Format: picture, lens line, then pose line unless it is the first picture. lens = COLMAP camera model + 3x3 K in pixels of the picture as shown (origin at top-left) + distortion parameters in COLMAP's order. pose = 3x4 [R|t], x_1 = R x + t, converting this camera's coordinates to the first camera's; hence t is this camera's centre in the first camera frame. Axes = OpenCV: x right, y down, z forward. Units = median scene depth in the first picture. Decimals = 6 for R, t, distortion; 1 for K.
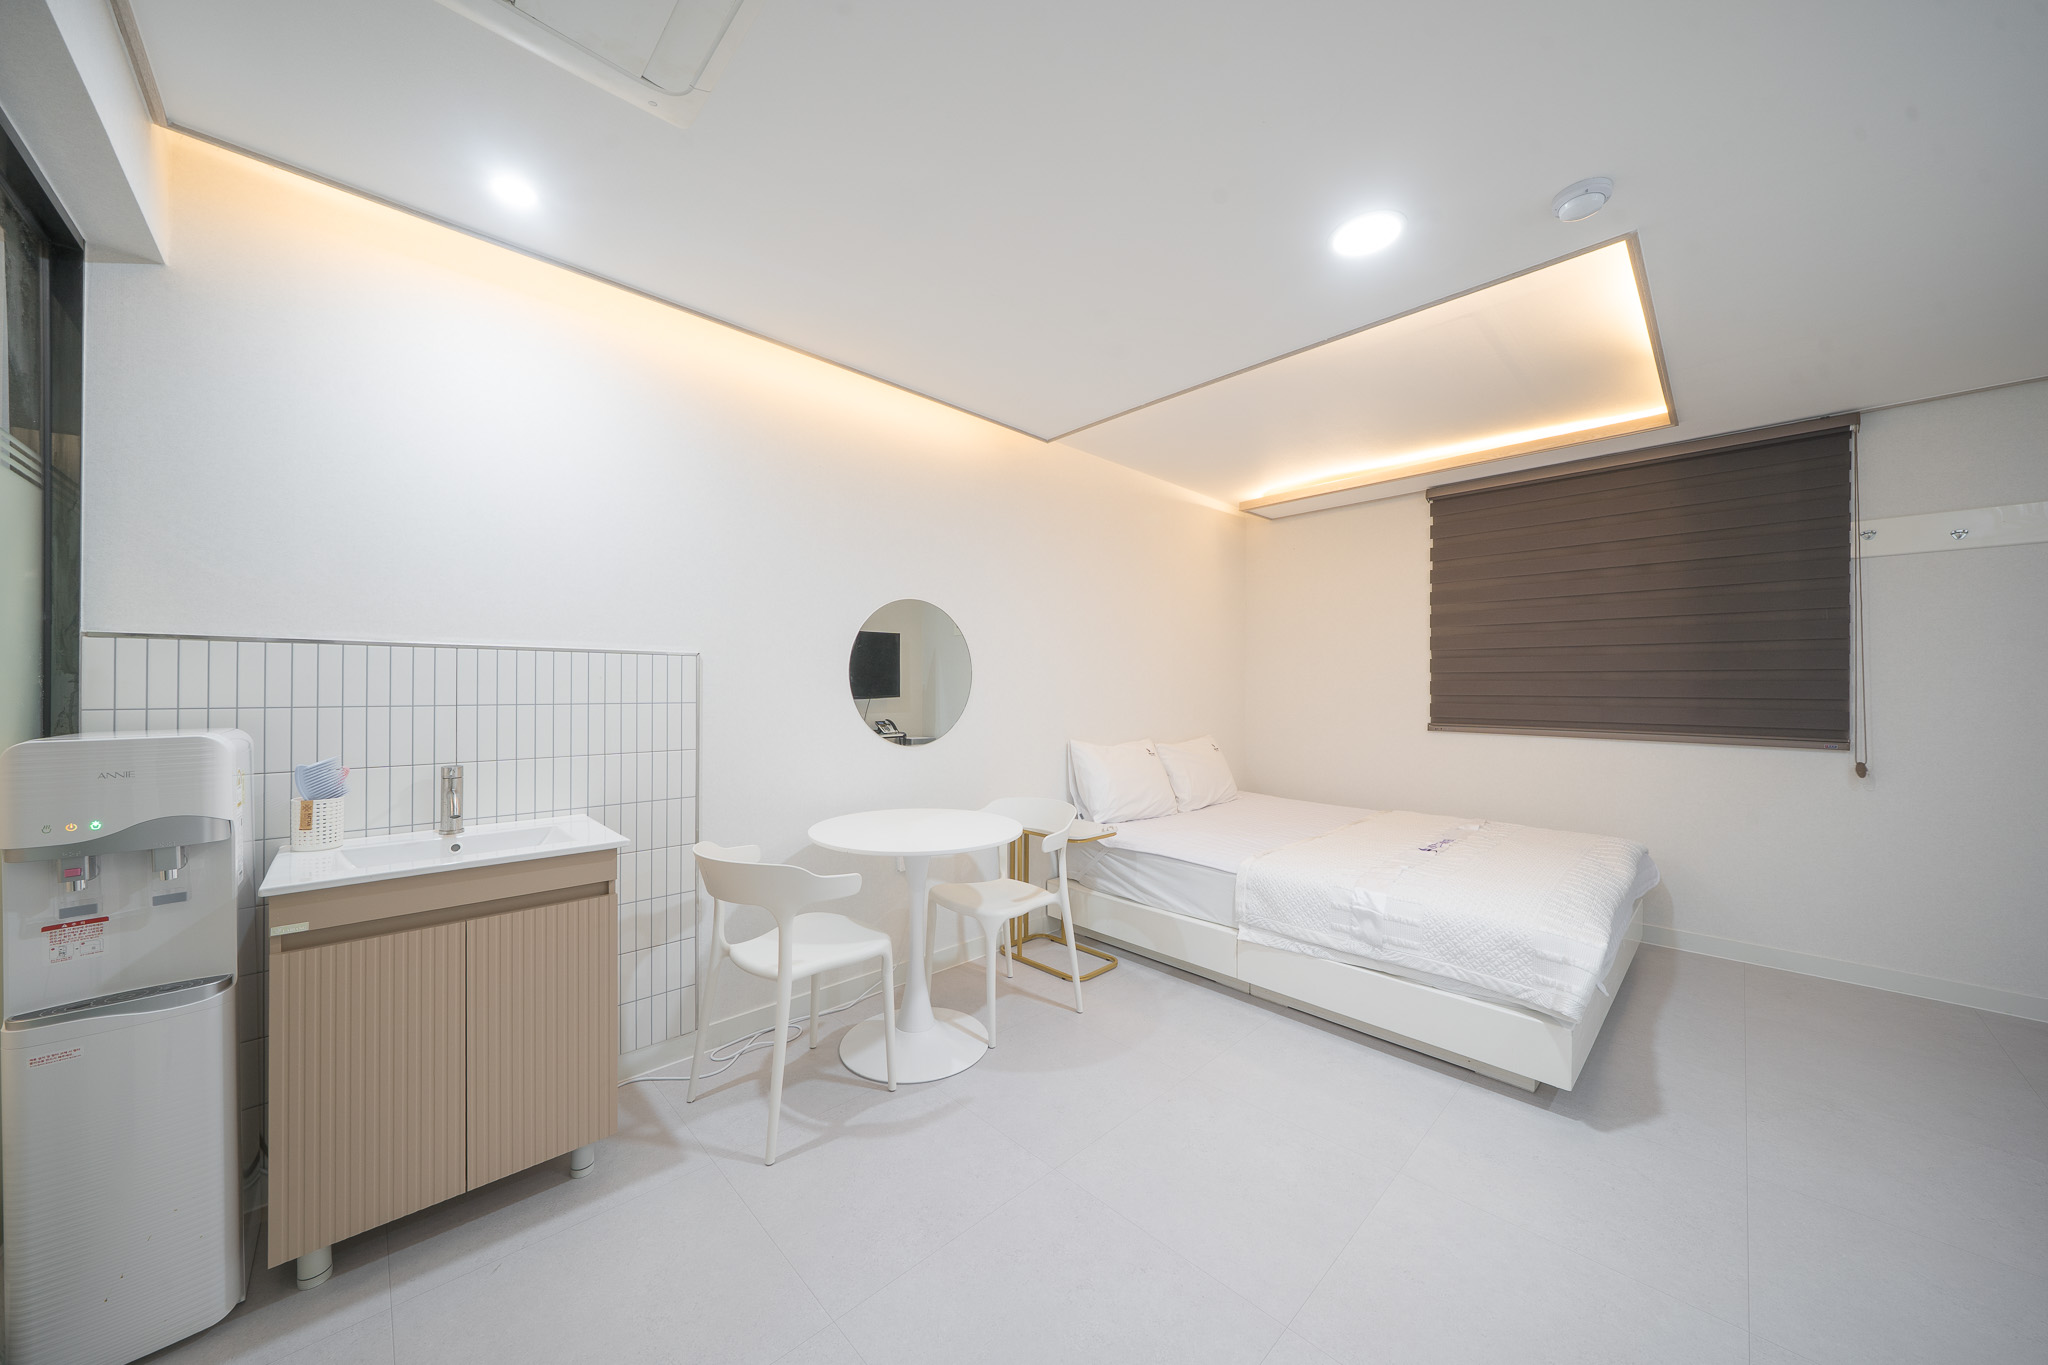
lens RADIAL K [[696.4, 0, 1024.7], [0, 696.4, 683.6], [0, 0, 1]] dist [-0.003429, 0.000164]
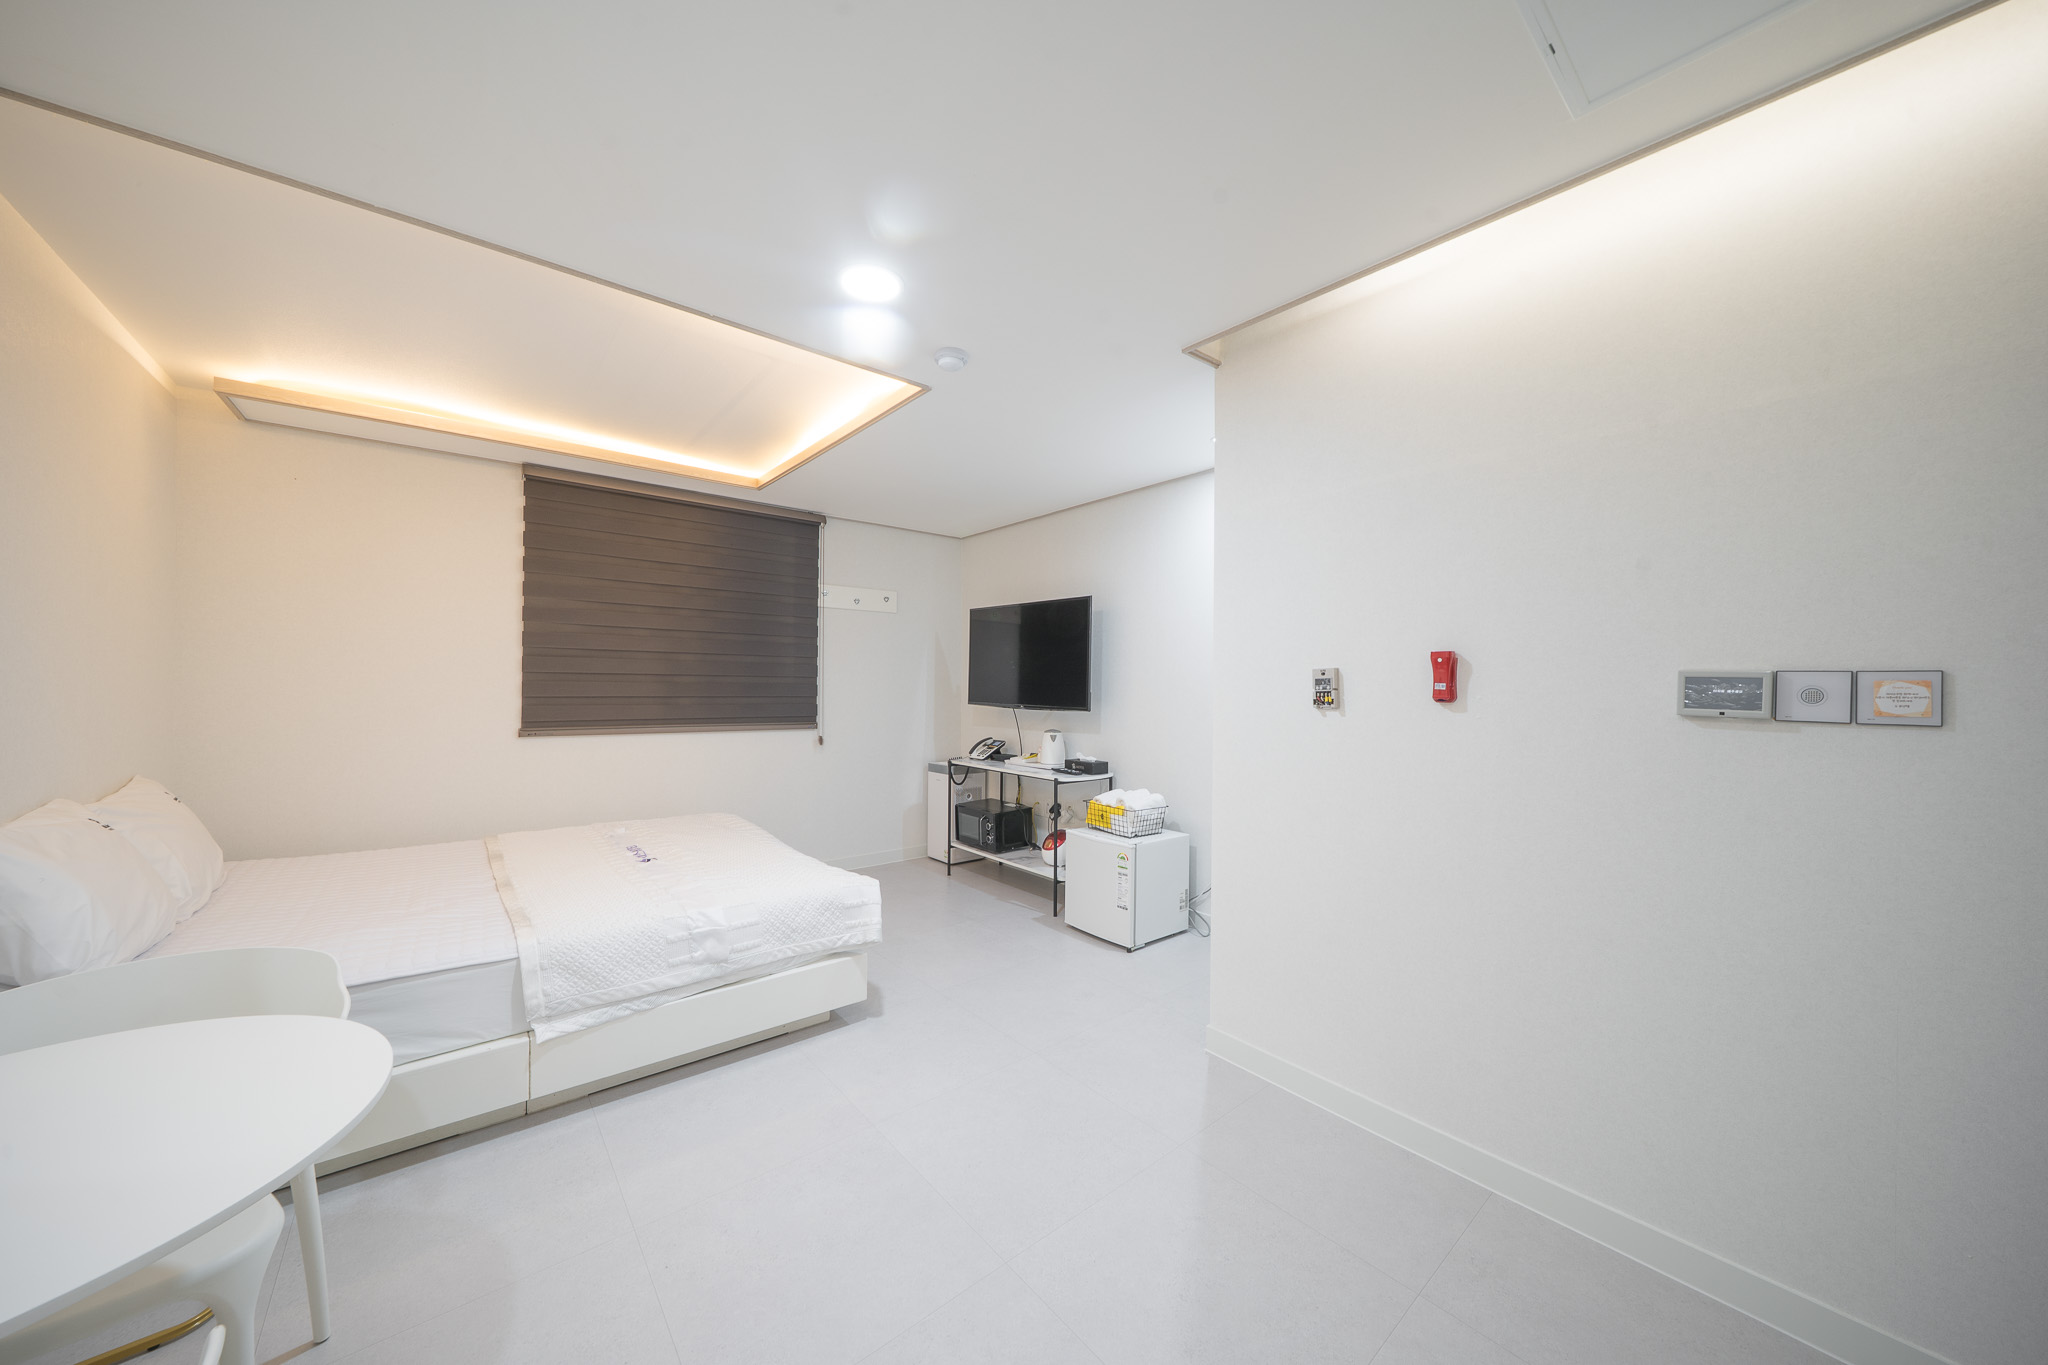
lens RADIAL K [[696.4, 0, 1028.9], [0, 696.4, 682.3], [0, 0, 1]] dist [-0.003429, 0.000164]
pose [[0.072384, 0.001712, 0.997375, -0.416851], [-0.011492, 0.999934, -0.000882, -0.016095], [-0.997311, -0.011398, 0.072399, 0.485799]]
